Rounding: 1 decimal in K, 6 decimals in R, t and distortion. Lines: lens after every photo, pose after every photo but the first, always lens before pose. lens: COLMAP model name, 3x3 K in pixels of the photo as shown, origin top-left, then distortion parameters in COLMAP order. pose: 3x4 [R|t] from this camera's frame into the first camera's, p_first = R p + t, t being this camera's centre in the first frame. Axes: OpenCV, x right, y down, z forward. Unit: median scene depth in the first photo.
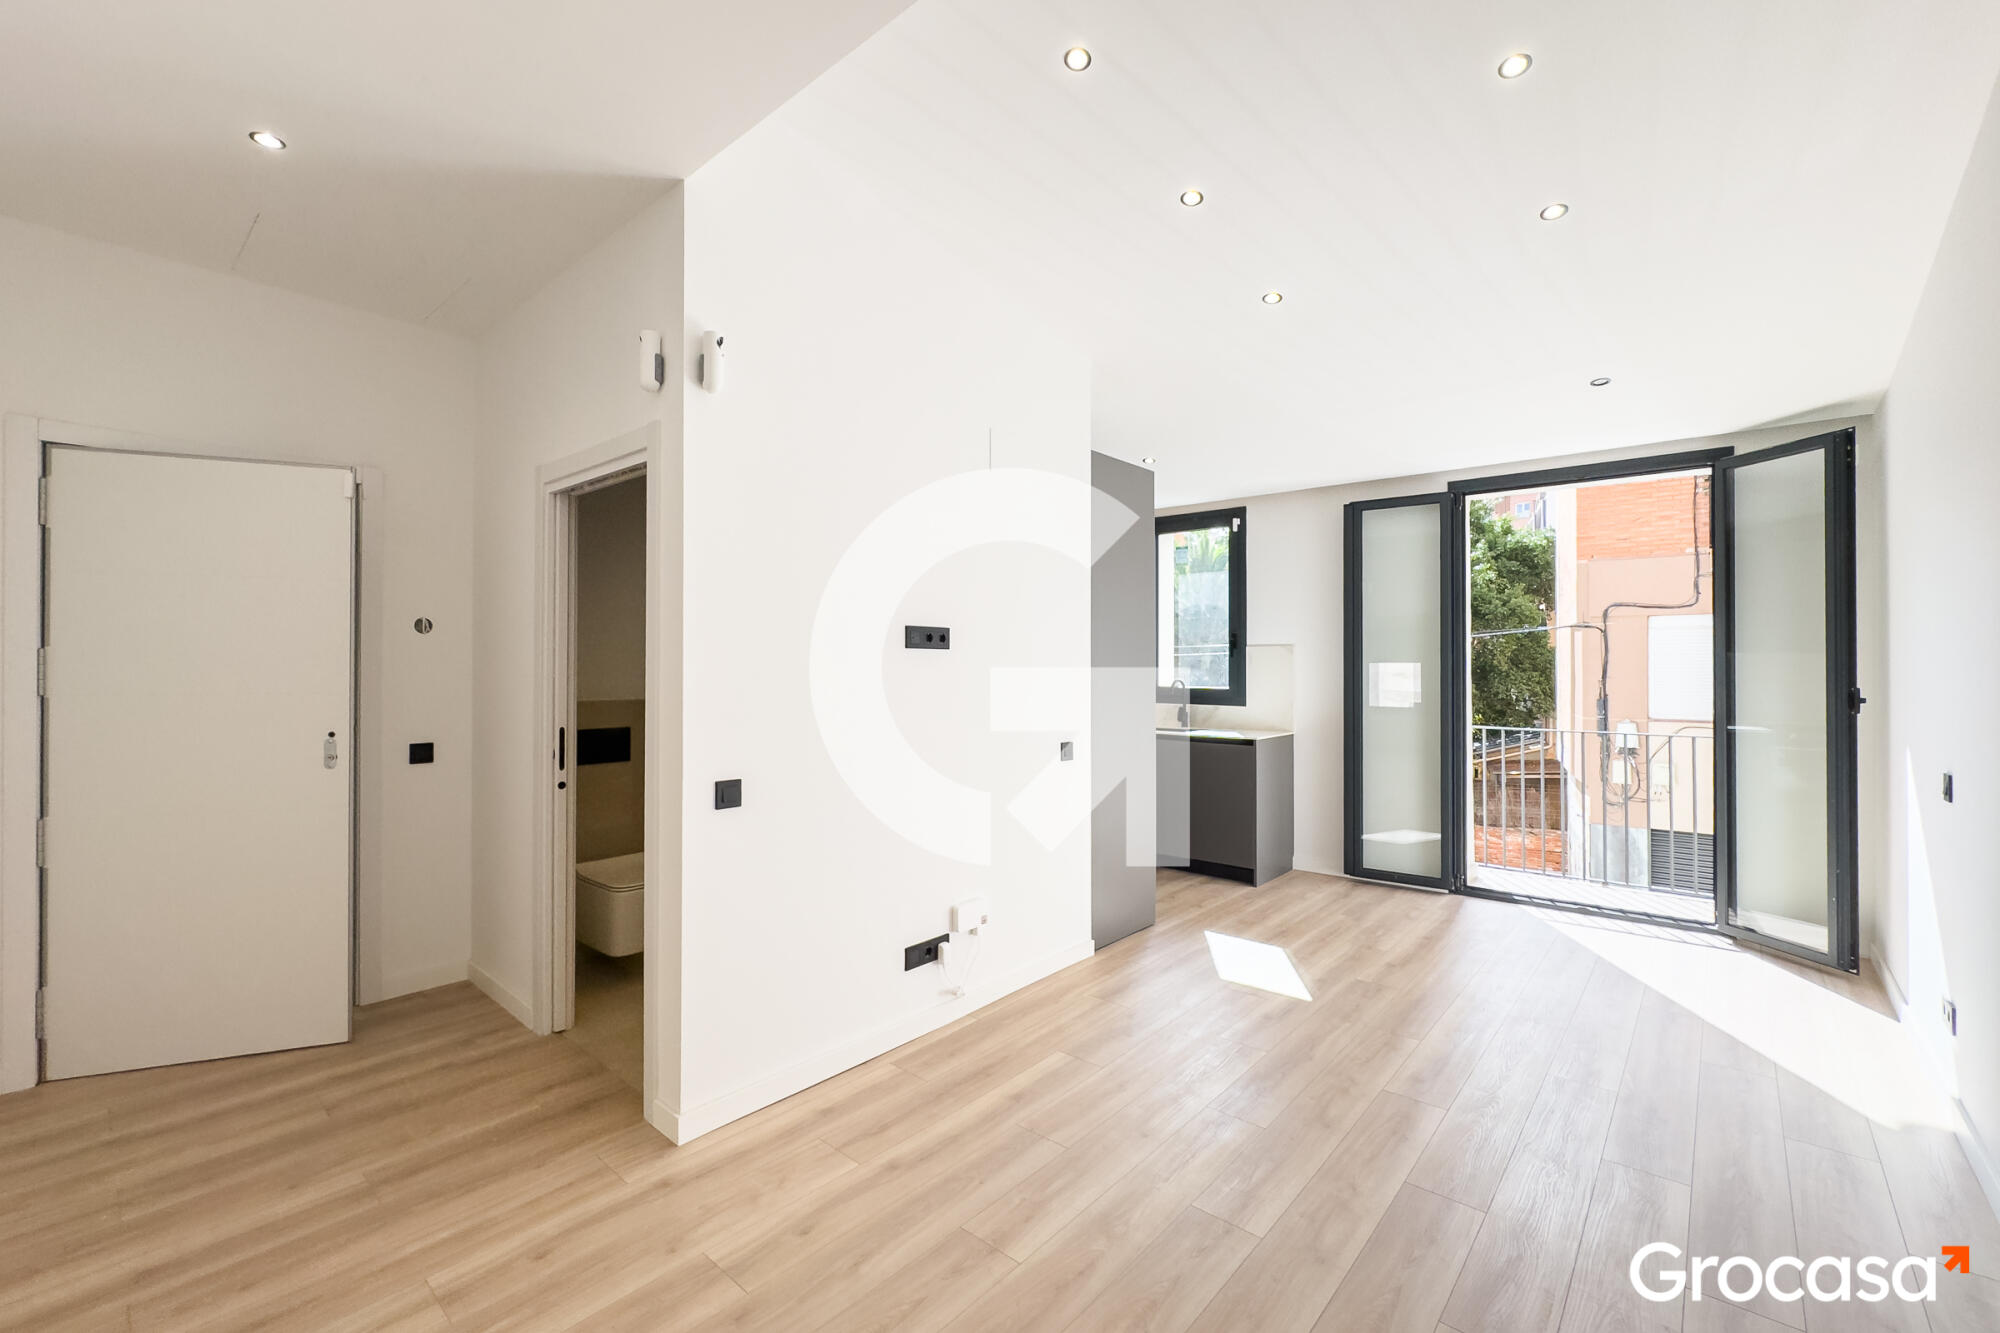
lens RADIAL K [[834.1, 0, 977.8], [0, 834.1, 659.5], [0, 0, 1]] dist [0.000984, -0.000052]
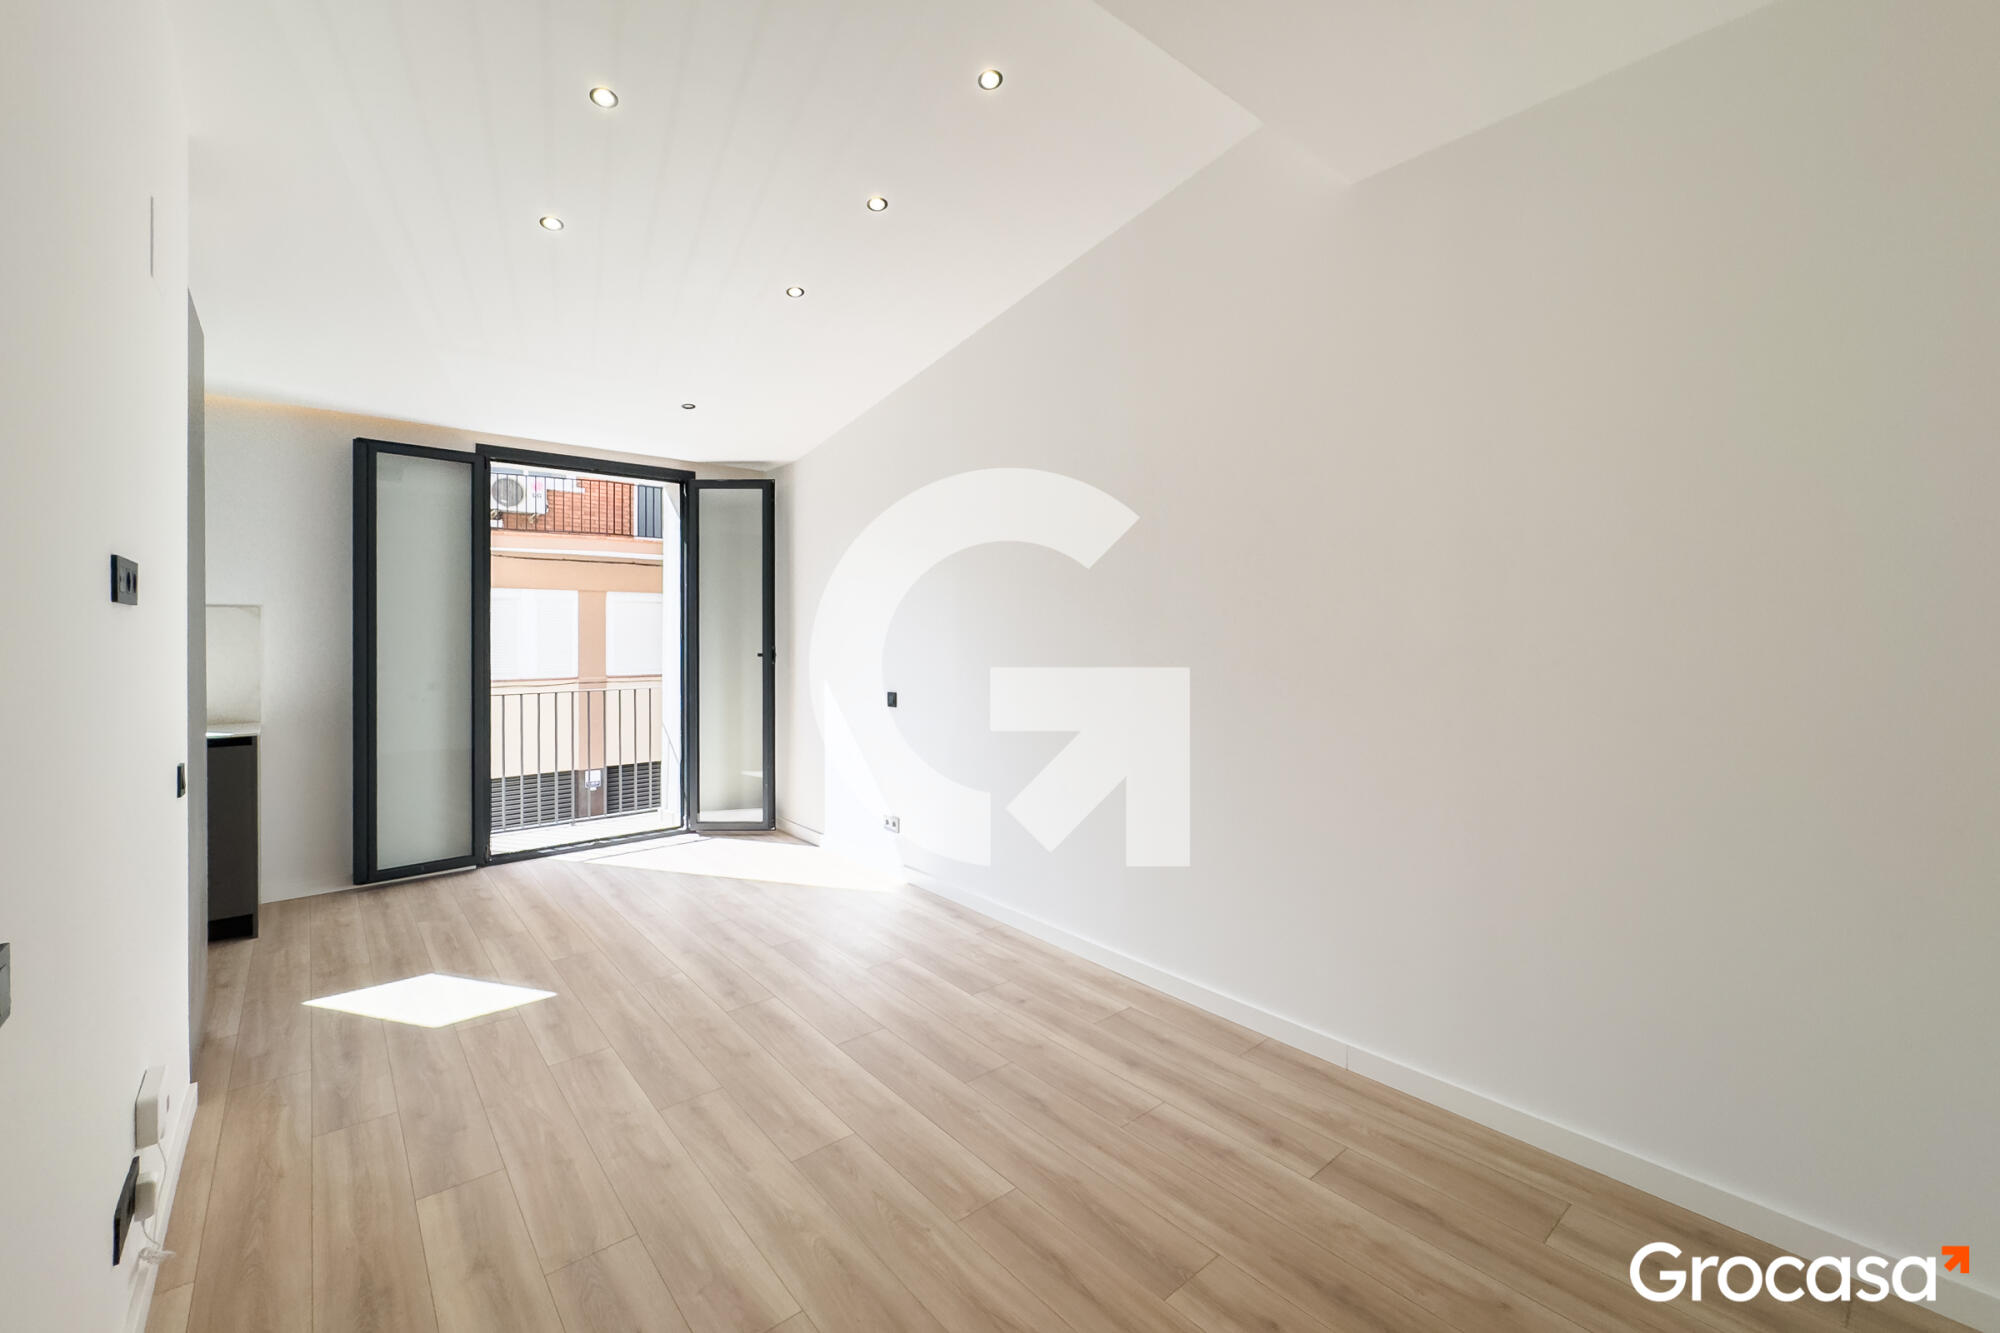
lens RADIAL K [[830.0, 0, 1008.1], [0, 830.0, 636.9], [0, 0, 1]] dist [-0.000355, -0.000070]
pose [[0.130074, -0.006735, 0.991481, -0.420198], [-0.007227, 0.999944, 0.007741, -0.001187], [-0.991478, -0.008172, 0.130018, 0.357844]]
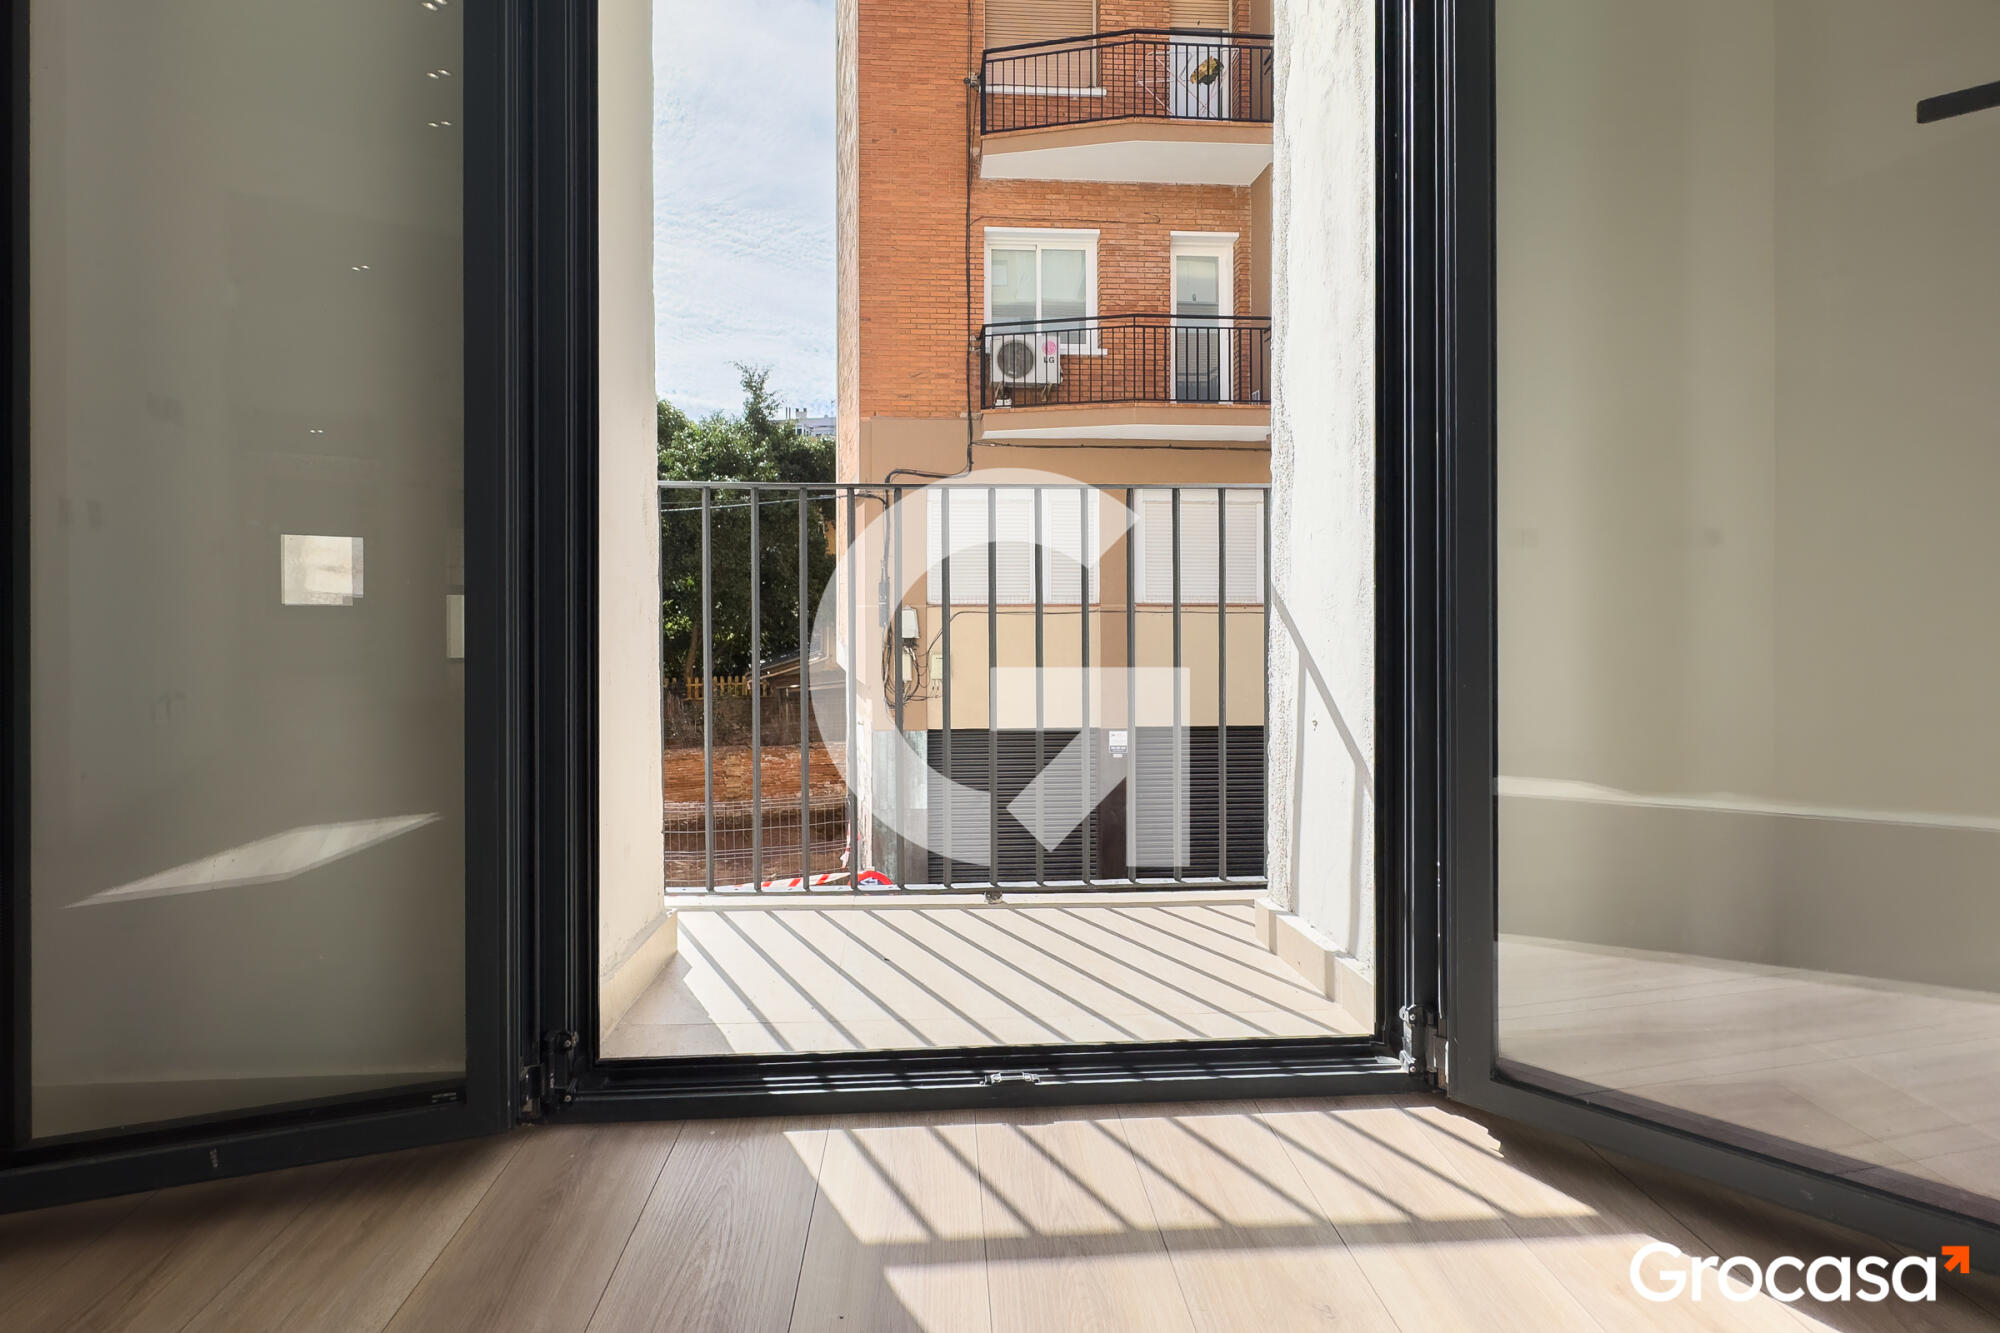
lens RADIAL K [[800.3, 0, 985.2], [0, 800.3, 612.1], [0, 0, 1]] dist [-0.000519, 0.000043]
pose [[0.695357, -0.004370, 0.718651, 0.703886], [-0.004533, 0.999935, 0.010467, 0.200237], [-0.718650, -0.010536, 0.695292, 1.076243]]
